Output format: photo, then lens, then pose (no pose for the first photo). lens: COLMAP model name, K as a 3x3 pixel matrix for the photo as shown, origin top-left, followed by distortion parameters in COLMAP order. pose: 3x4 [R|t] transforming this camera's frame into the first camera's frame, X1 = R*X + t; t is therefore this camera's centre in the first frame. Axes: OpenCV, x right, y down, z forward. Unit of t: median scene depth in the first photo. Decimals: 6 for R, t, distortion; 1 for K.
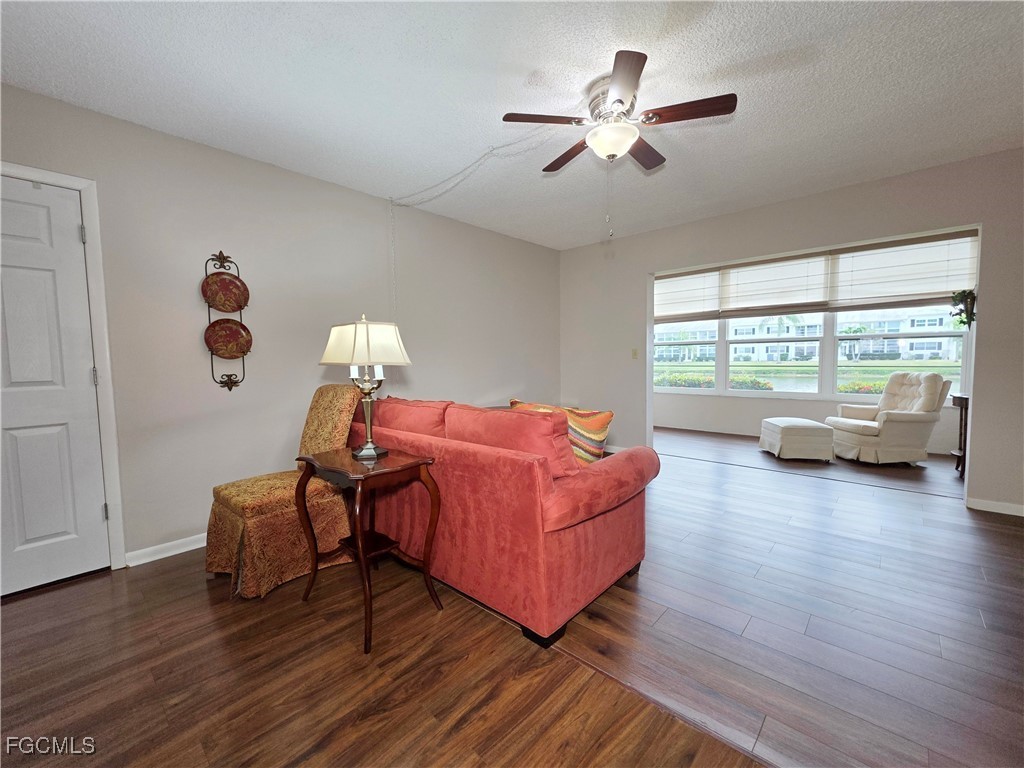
lens RADIAL K [[408.5, 0, 512.3], [0, 408.5, 386.1], [0, 0, 1]] dist [0.003174, 0.000407]
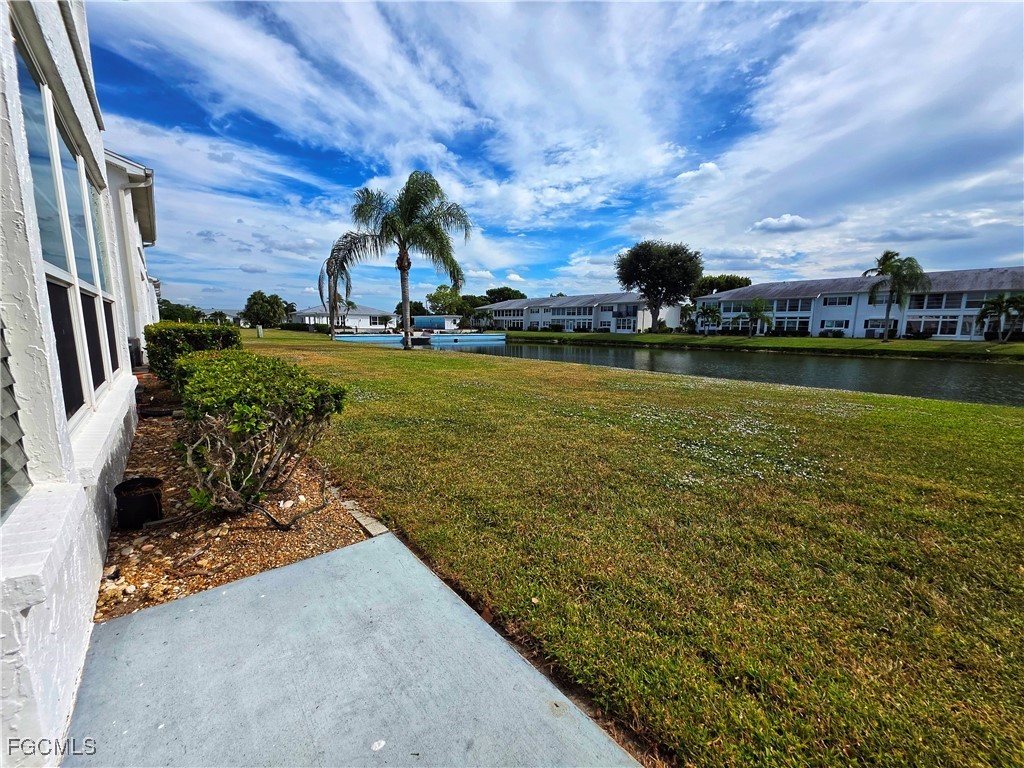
lens RADIAL K [[408.5, 0, 510.6], [0, 408.5, 387.6], [0, 0, 1]] dist [0.003174, 0.000407]
pose [[0.992857, 0.045377, -0.110349, 0.283208], [-0.036183, 0.995814, 0.083932, -0.073132], [0.113695, -0.079339, 0.990343, 1.253680]]
